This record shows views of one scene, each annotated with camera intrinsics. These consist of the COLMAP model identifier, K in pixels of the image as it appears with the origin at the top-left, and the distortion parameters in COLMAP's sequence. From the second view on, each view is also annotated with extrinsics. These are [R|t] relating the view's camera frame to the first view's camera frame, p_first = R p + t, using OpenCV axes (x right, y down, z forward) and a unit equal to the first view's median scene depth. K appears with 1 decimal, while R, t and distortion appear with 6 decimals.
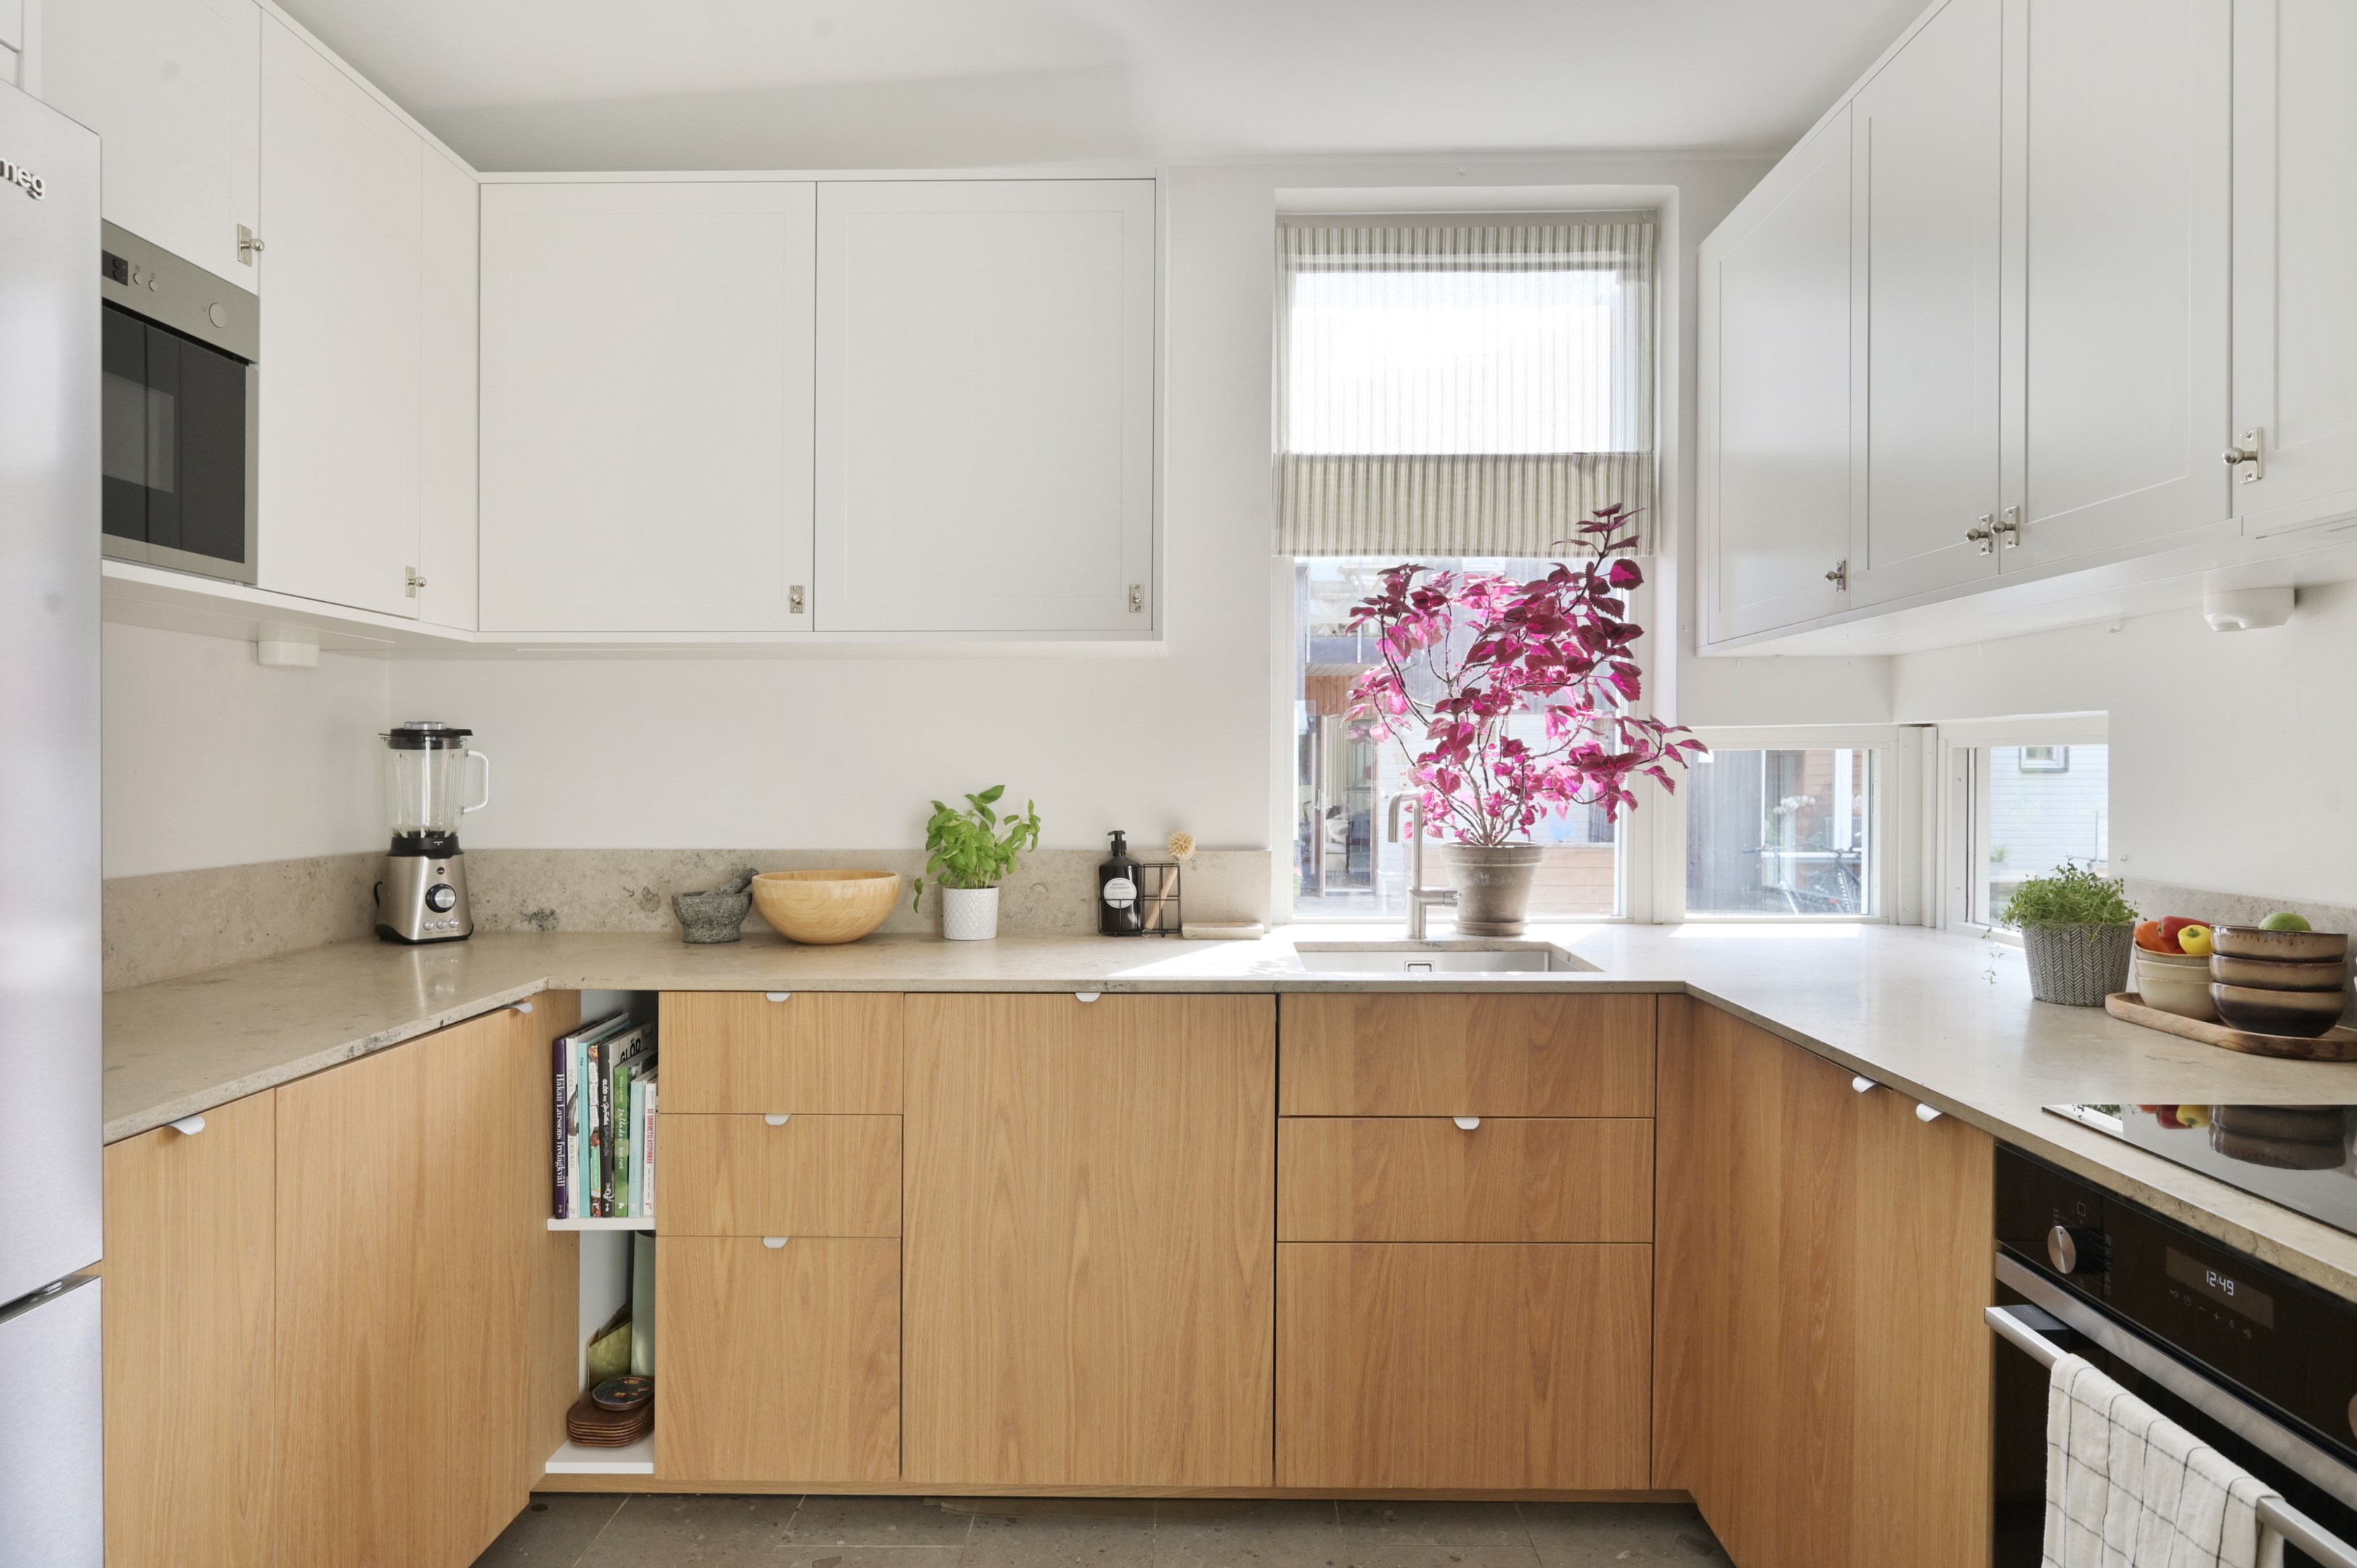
lens RADIAL K [[1340.2, 0, 1180.1], [0, 1340.2, 783.0], [0, 0, 1]] dist [-0.004229, 0.000028]
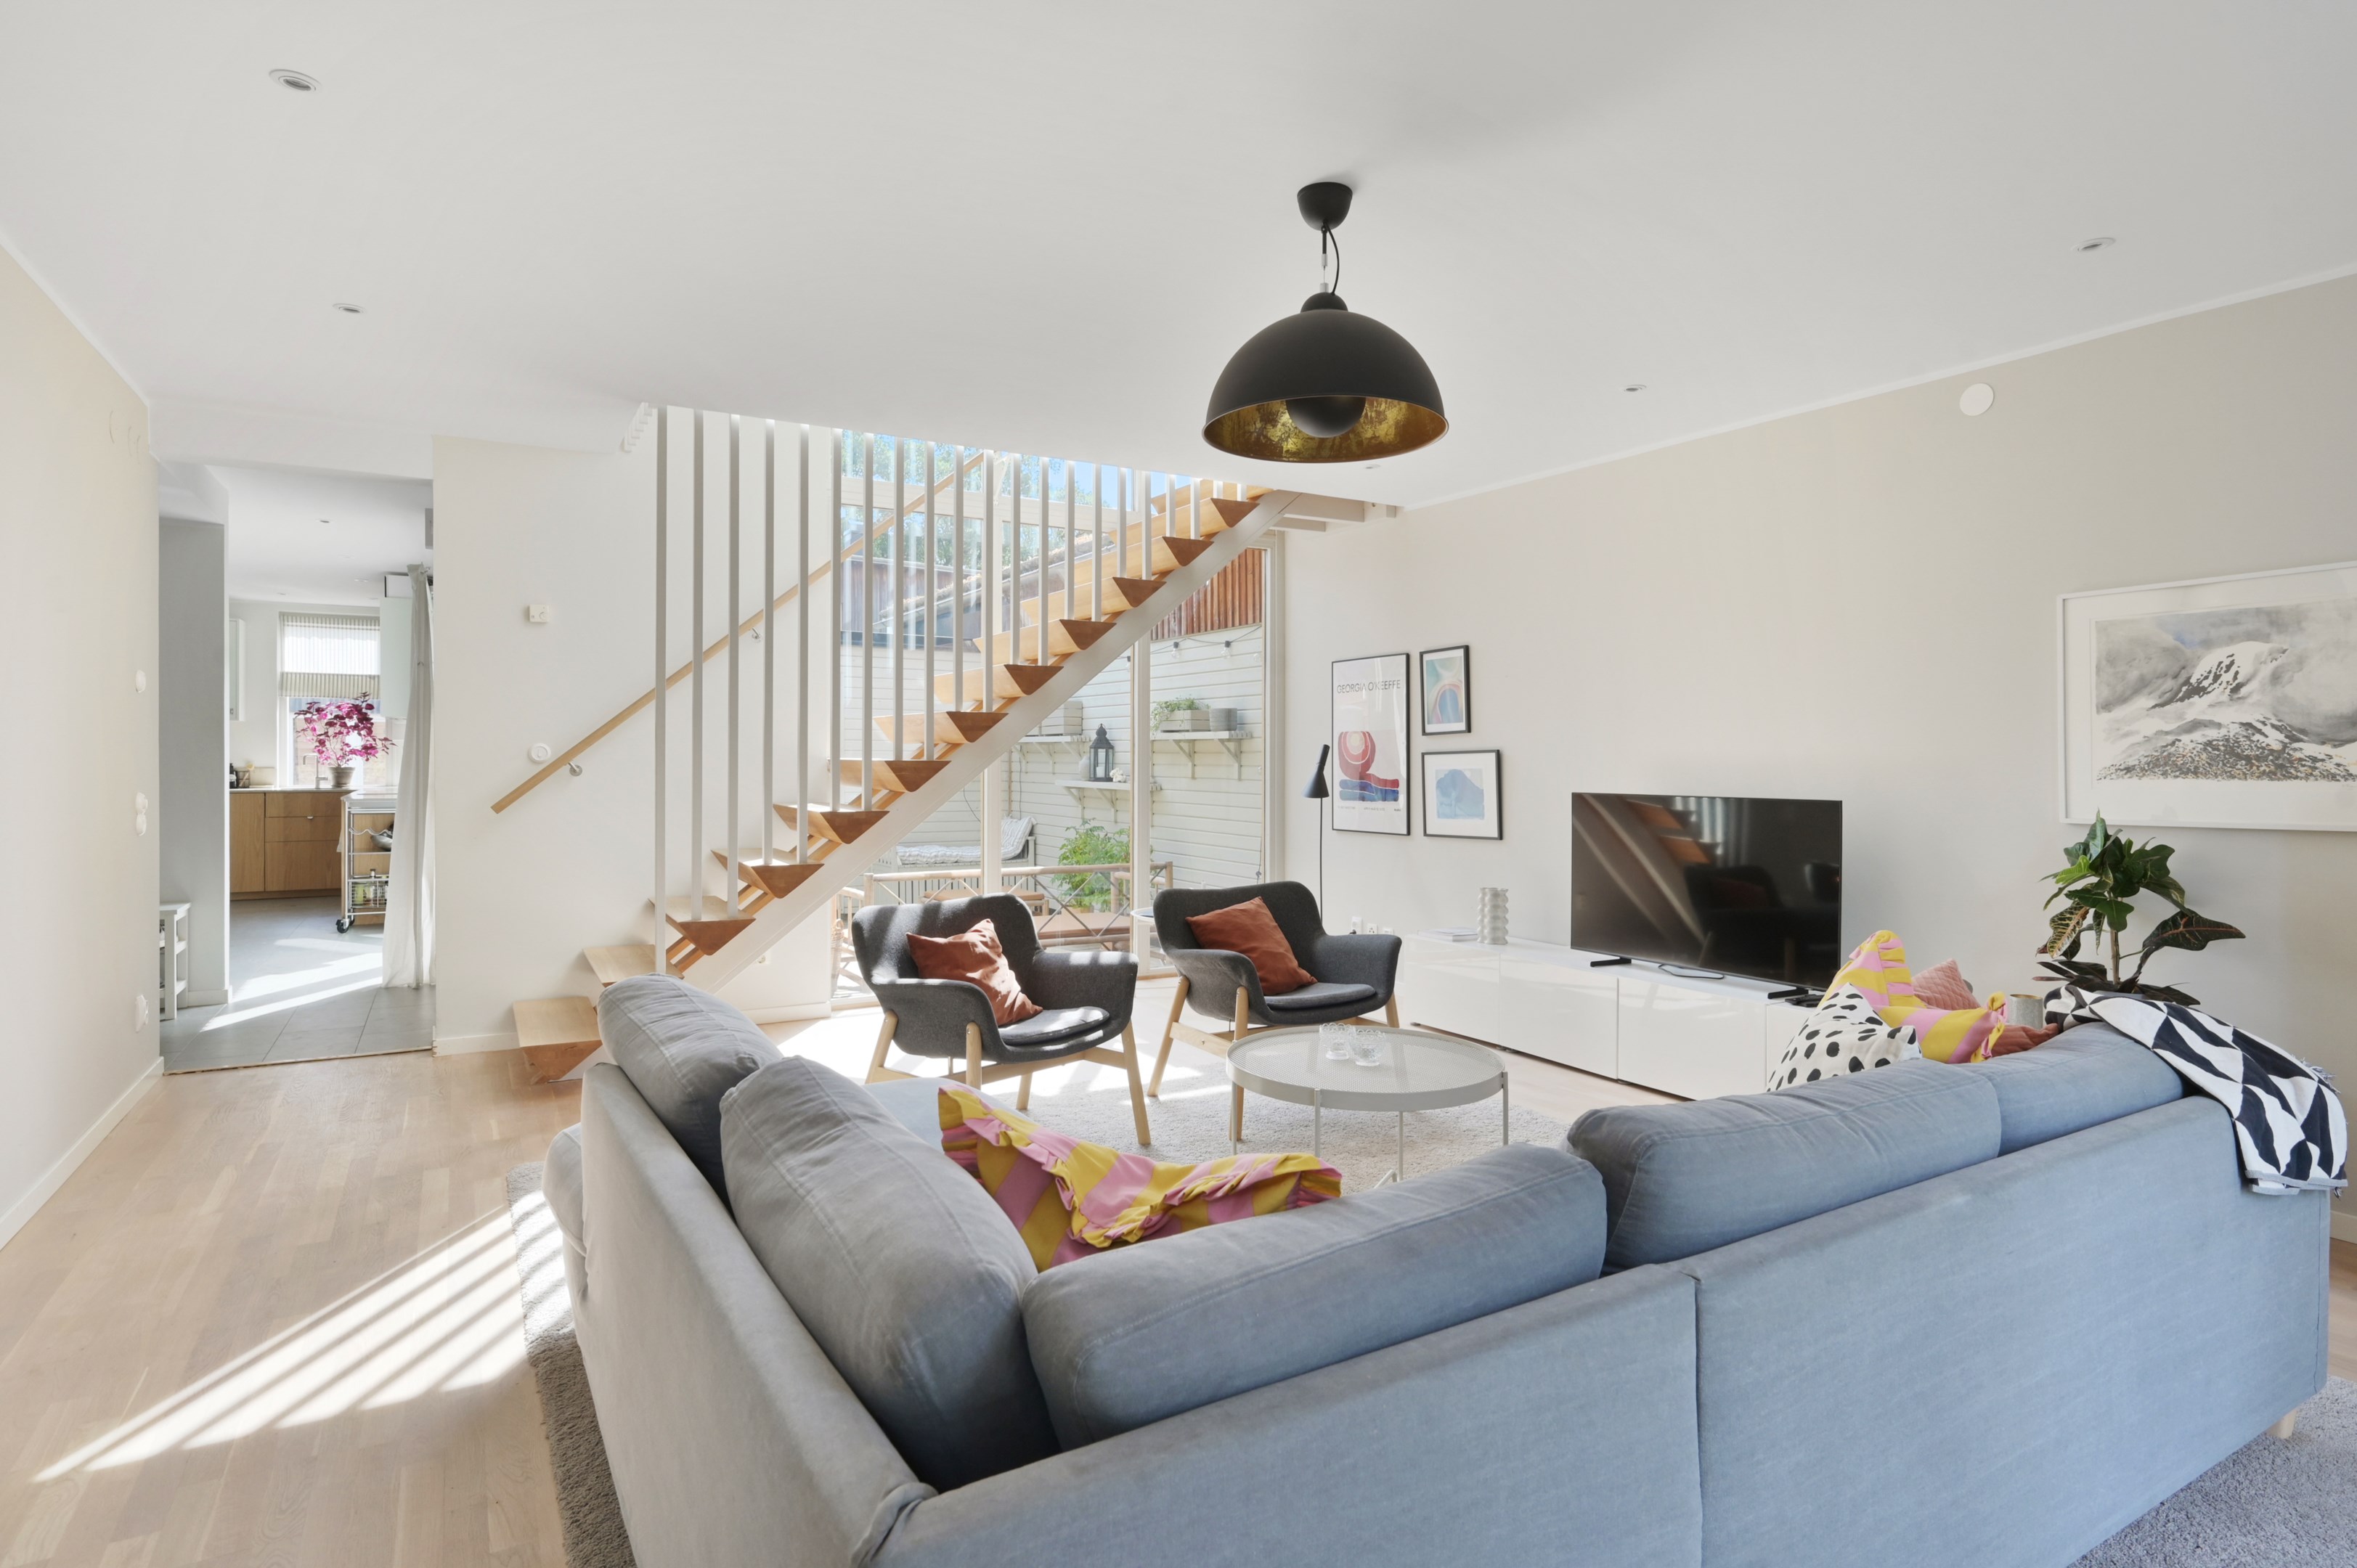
lens RADIAL K [[1229.2, 0, 1182.0], [0, 1229.2, 777.3], [0, 0, 1]] dist [0.004211, 0.000297]
pose [[0.841801, -0.009076, 0.539711, 0.376600], [0.000499, 0.999871, 0.016036, 0.017642], [-0.539787, -0.013230, 0.841698, -3.771143]]
